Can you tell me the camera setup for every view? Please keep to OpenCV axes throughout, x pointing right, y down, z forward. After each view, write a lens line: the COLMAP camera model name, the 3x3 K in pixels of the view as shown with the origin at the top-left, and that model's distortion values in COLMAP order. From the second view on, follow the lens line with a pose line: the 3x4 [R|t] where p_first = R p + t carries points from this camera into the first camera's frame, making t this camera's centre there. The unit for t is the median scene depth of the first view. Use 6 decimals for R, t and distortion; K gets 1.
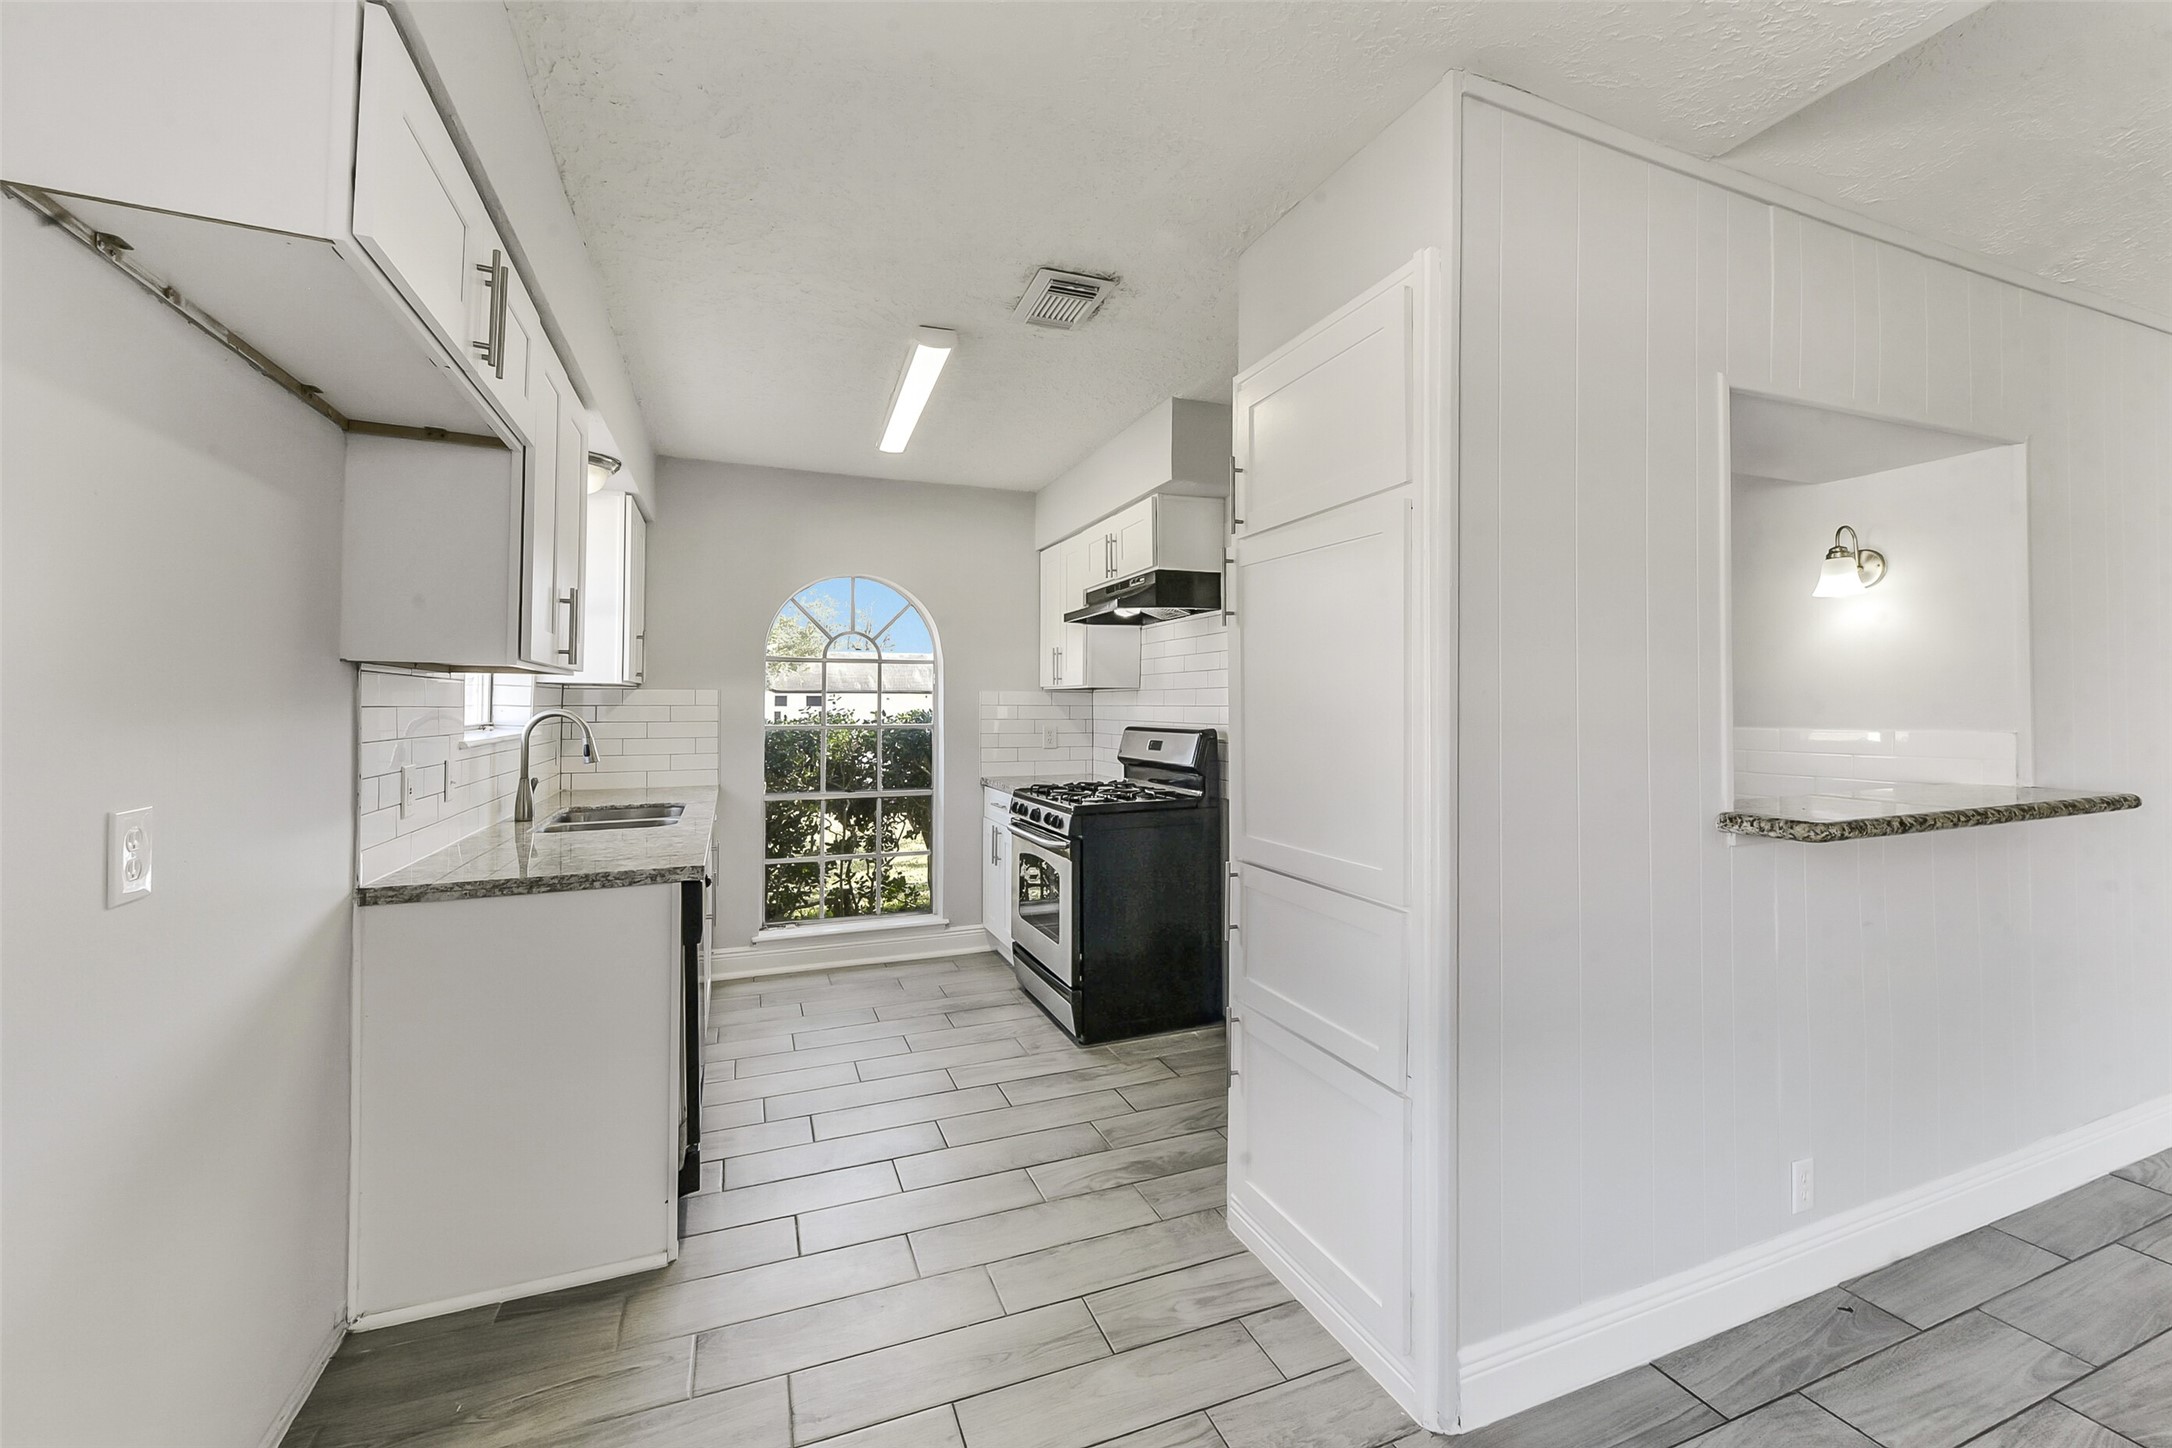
lens RADIAL K [[866.1, 0, 1090.2], [0, 866.1, 692.9], [0, 0, 1]] dist [0.002630, -0.000460]
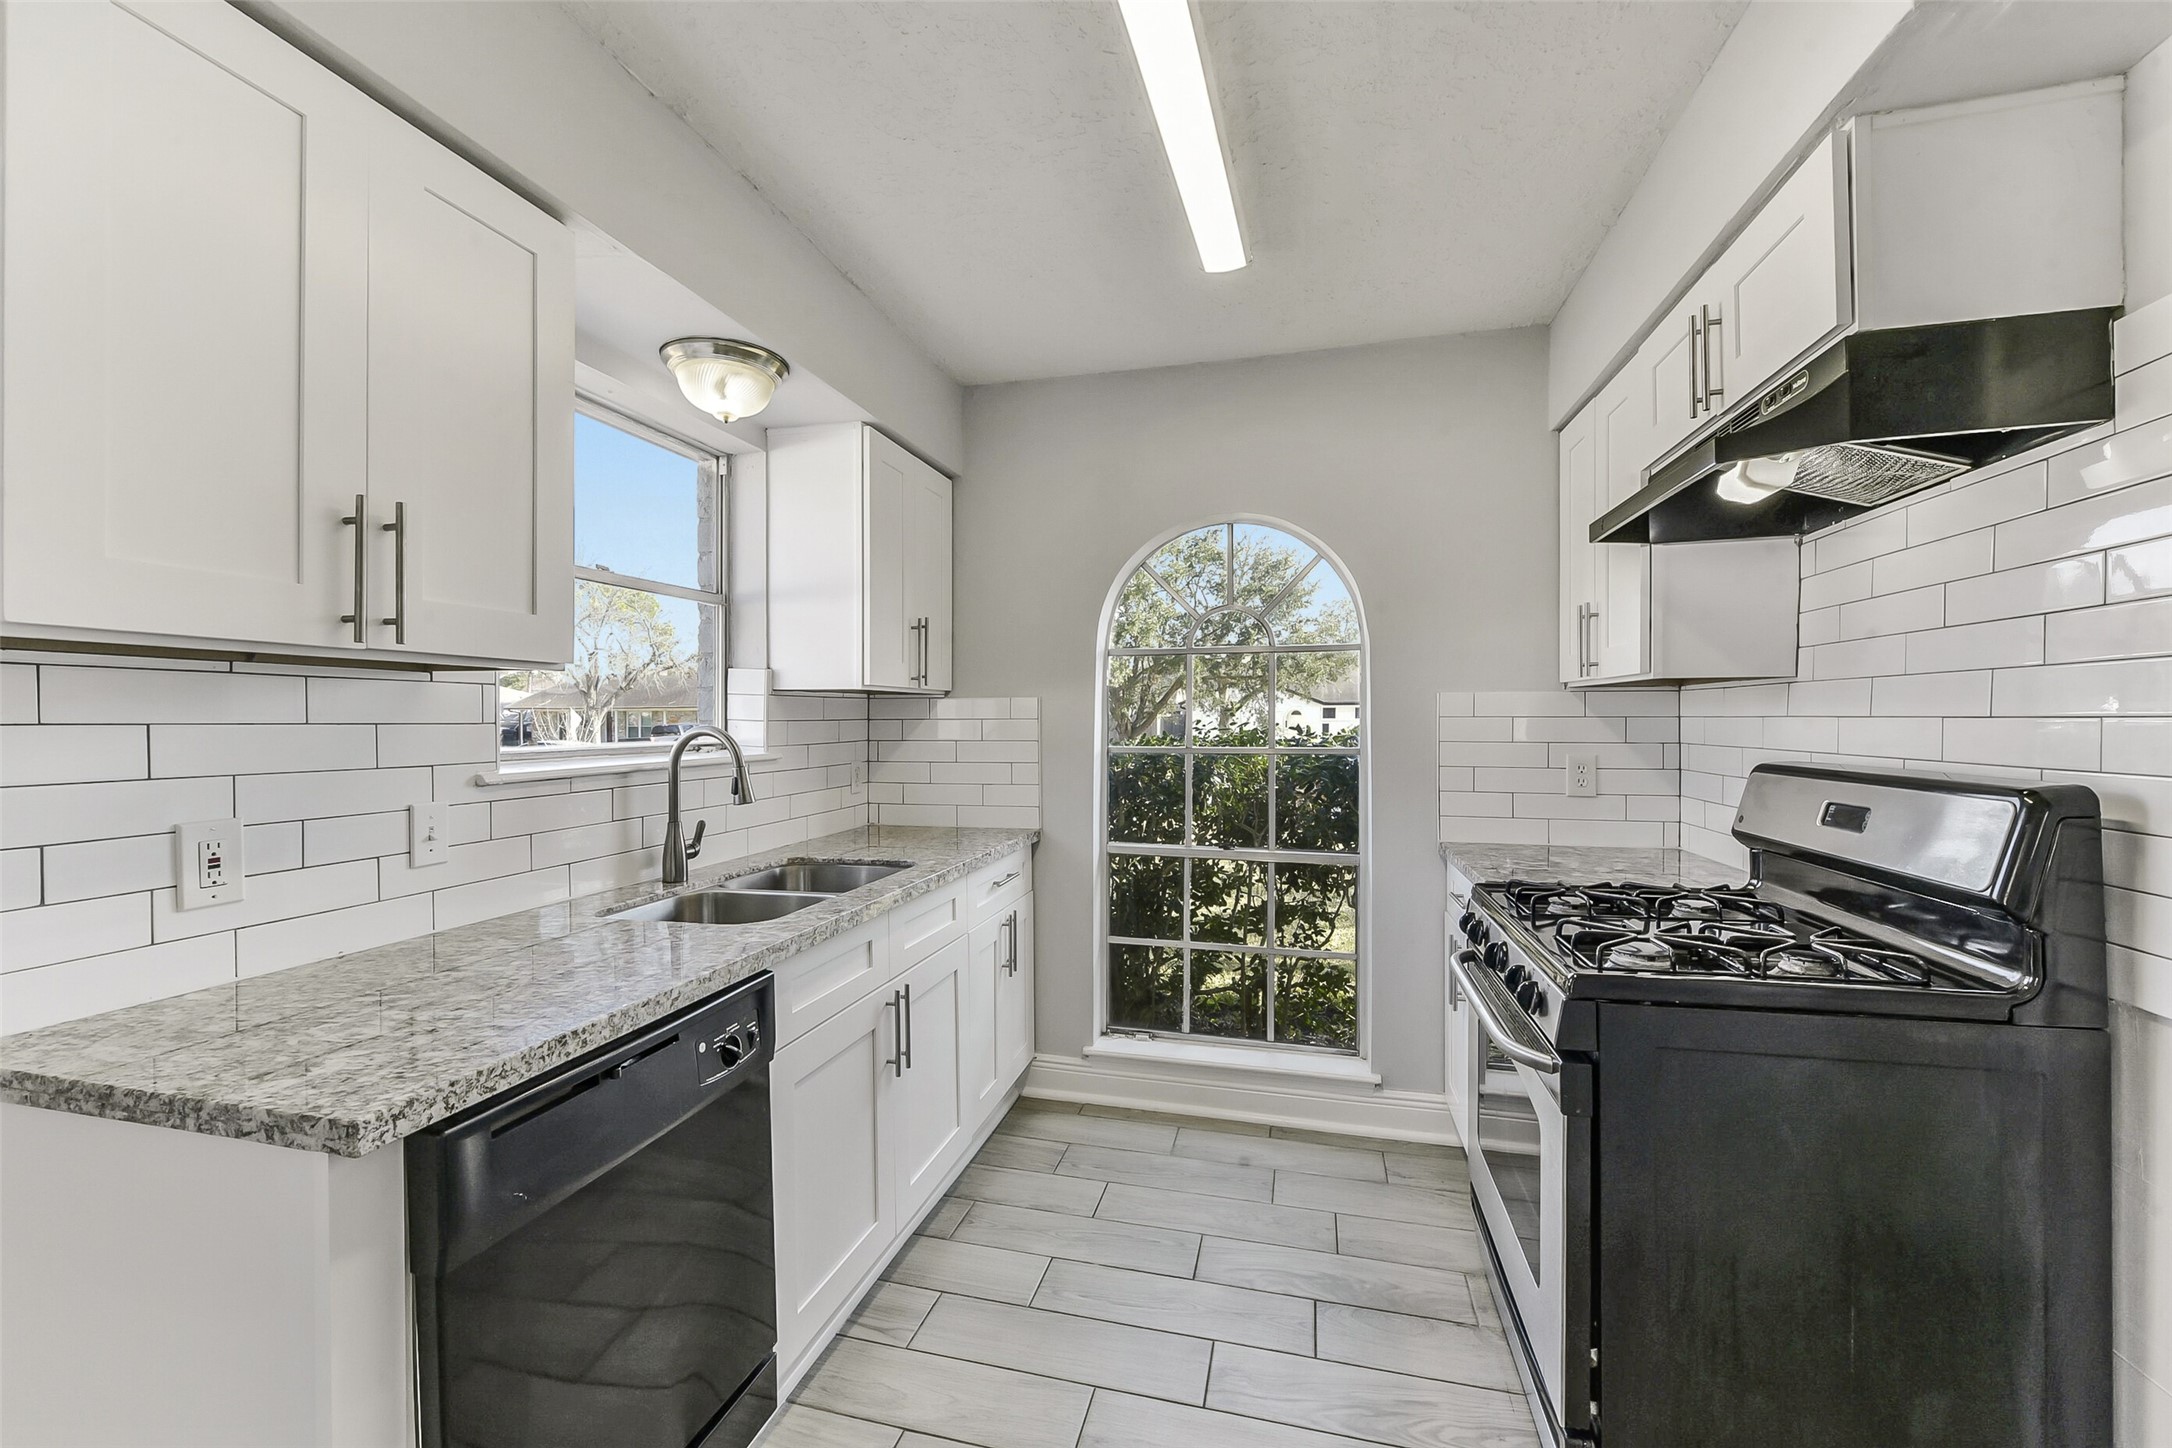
lens RADIAL K [[862.2, 0, 1082.4], [0, 862.2, 722.2], [0, 0, 1]] dist [-0.003253, -0.000977]
pose [[0.798799, -0.001089, -0.601598, 0.033627], [0.012974, 0.999797, 0.015416, 0.007325], [0.601459, -0.020119, 0.798651, 0.483465]]
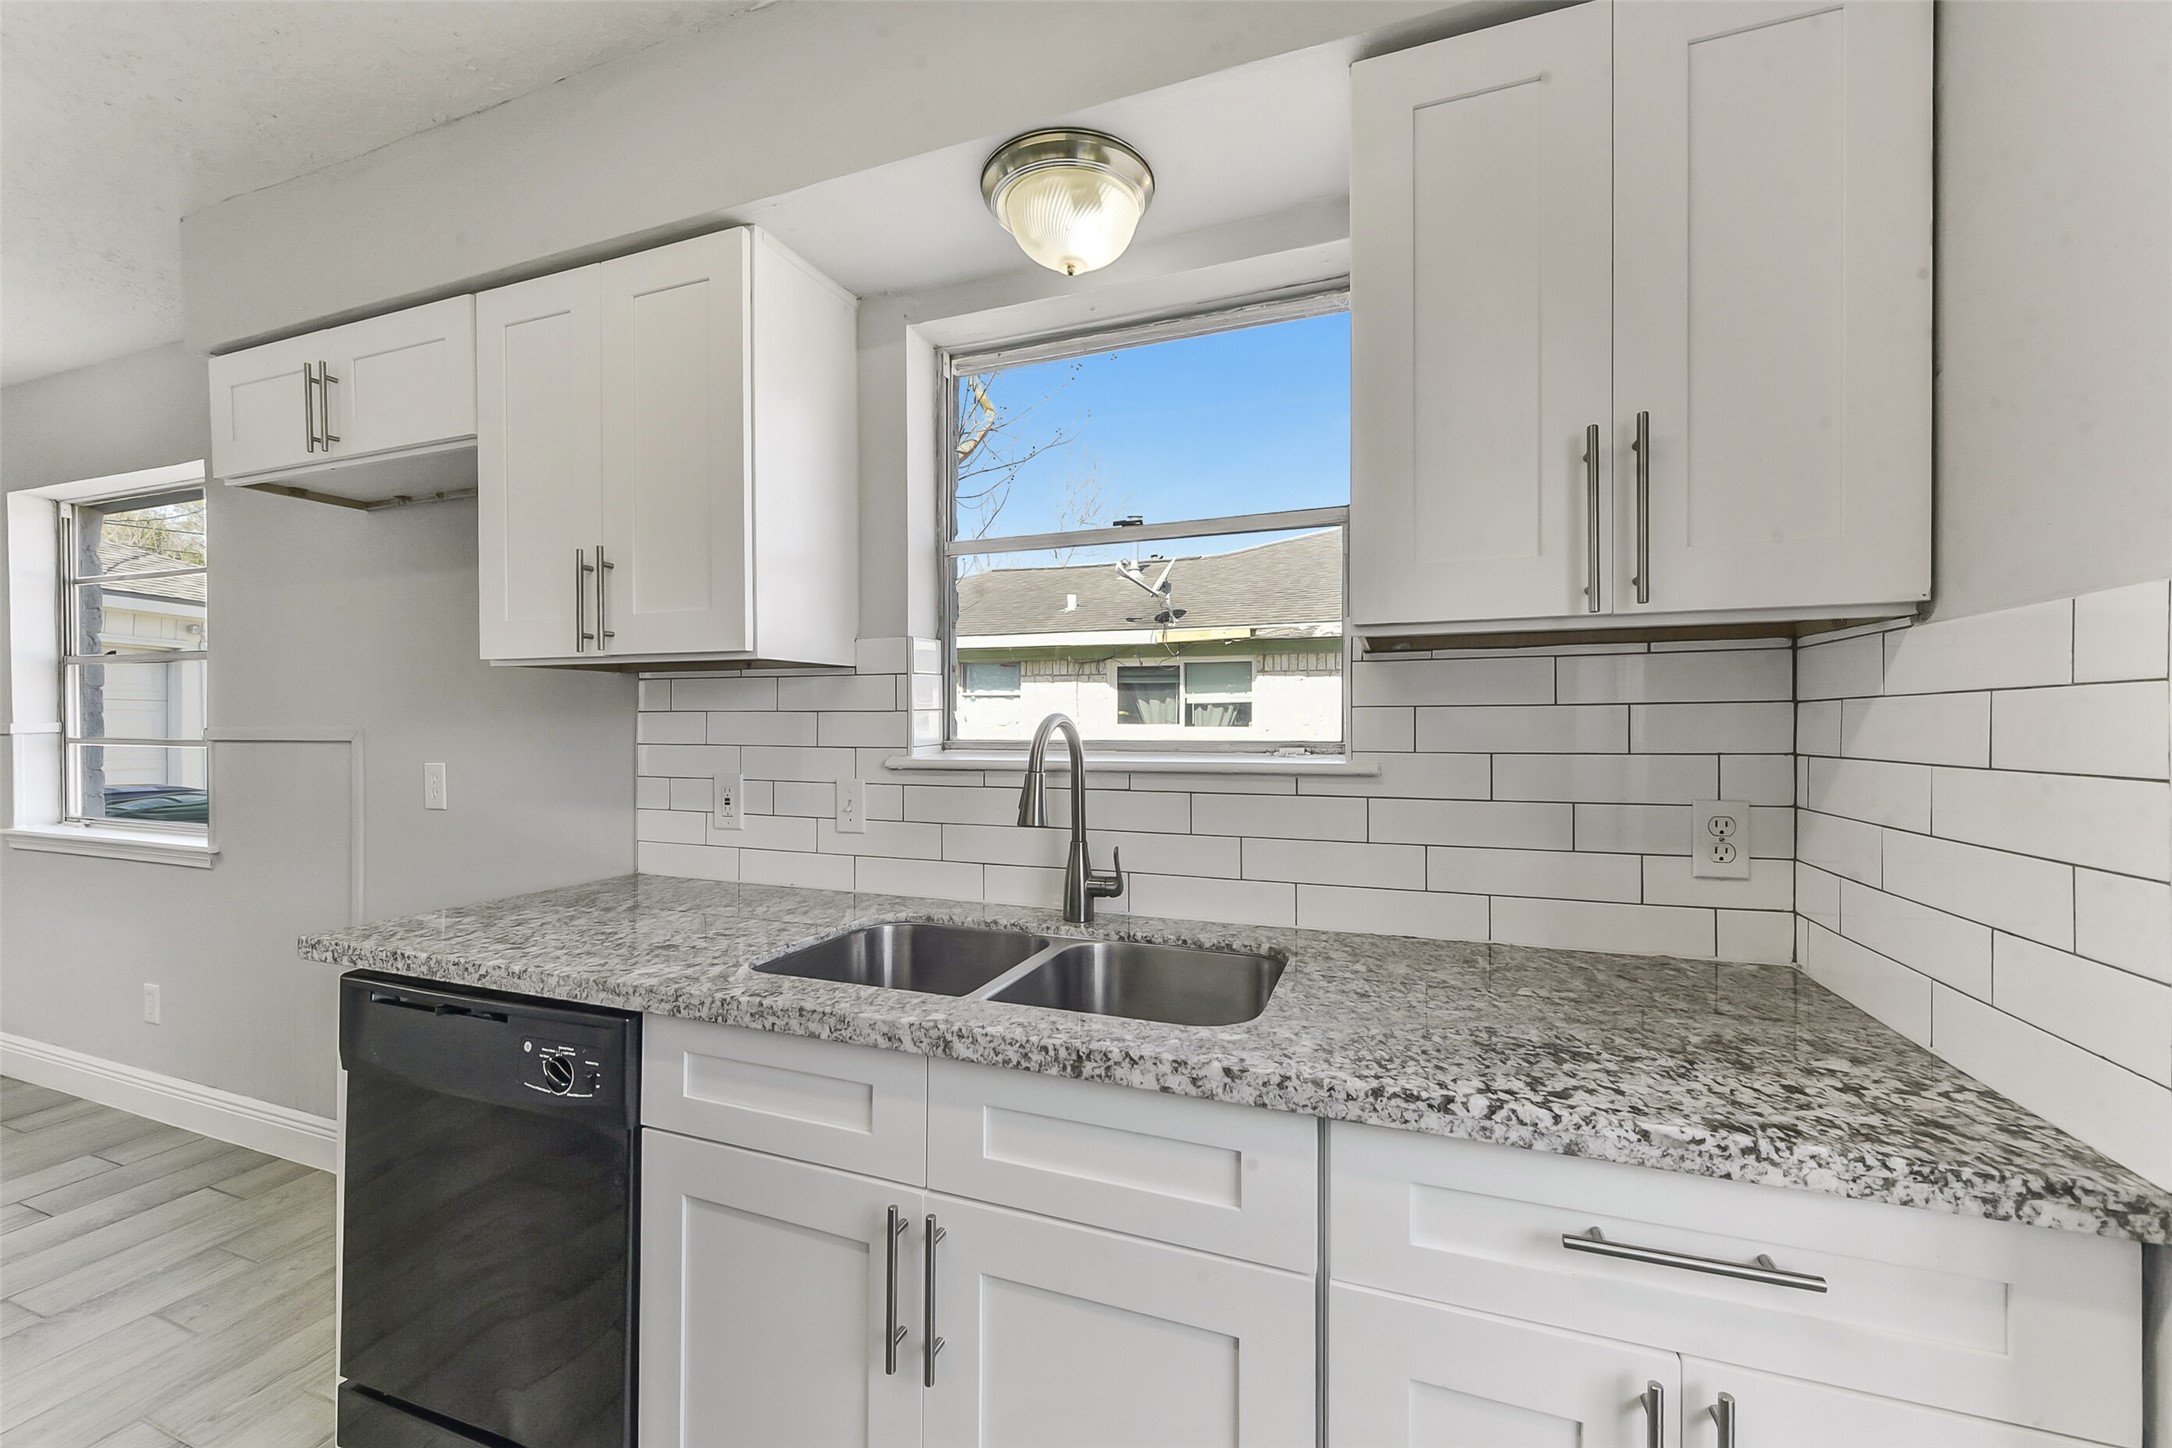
lens RADIAL K [[866.1, 0, 1090.3], [0, 866.1, 734.1], [0, 0, 1]] dist [0.002630, -0.000460]
pose [[-0.688296, 0.005216, -0.725411, -0.184570], [0.008679, 0.999962, -0.001046, 0.023059], [0.725378, -0.007016, -0.688315, 1.000199]]
